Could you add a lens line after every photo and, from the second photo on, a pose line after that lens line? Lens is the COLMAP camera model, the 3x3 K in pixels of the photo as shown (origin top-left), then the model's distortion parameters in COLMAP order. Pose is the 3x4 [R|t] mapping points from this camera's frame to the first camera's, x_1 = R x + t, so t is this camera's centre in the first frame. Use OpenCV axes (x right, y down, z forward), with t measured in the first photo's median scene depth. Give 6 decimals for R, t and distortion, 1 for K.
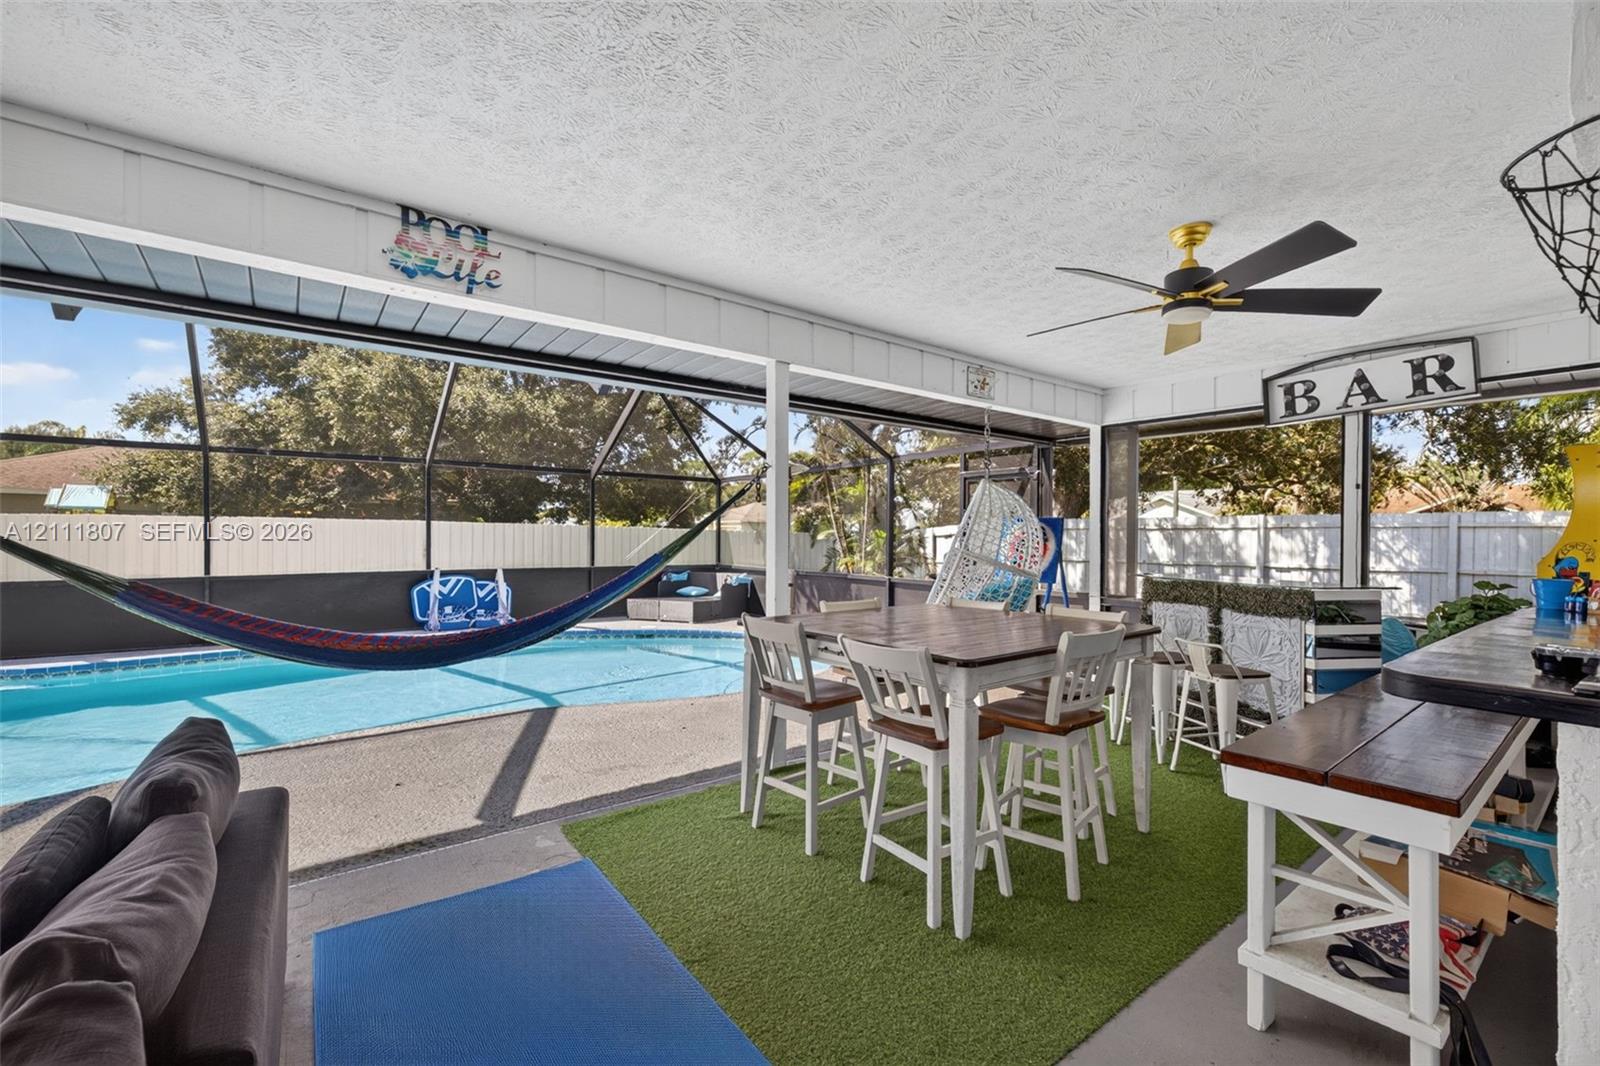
lens RADIAL K [[675.0, 0, 800.3], [0, 675.0, 539.9], [0, 0, 1]] dist [0.000476, -0.000064]
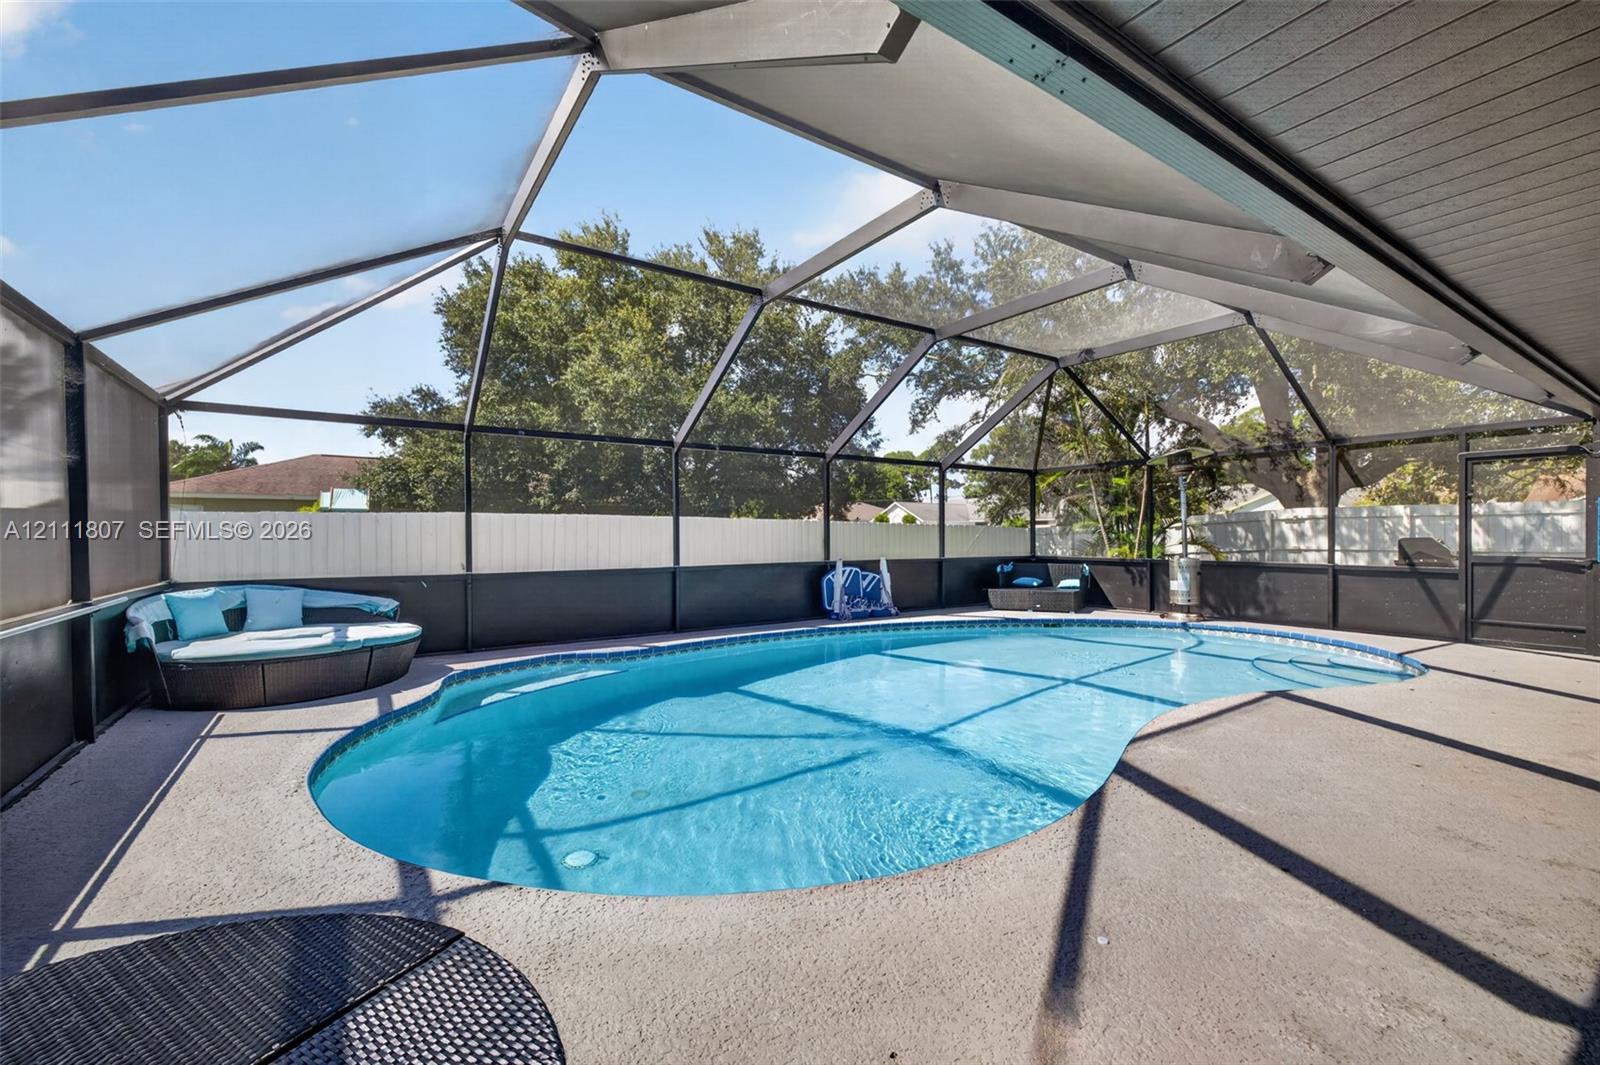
lens RADIAL K [[666.6, 0, 802.4], [0, 666.6, 533.3], [0, 0, 1]] dist [-0.000424, -0.000459]
pose [[0.997633, -0.010401, -0.067975, -0.498583], [0.009837, 0.999914, -0.008620, 0.010465], [0.068059, 0.007931, 0.997650, -0.014707]]
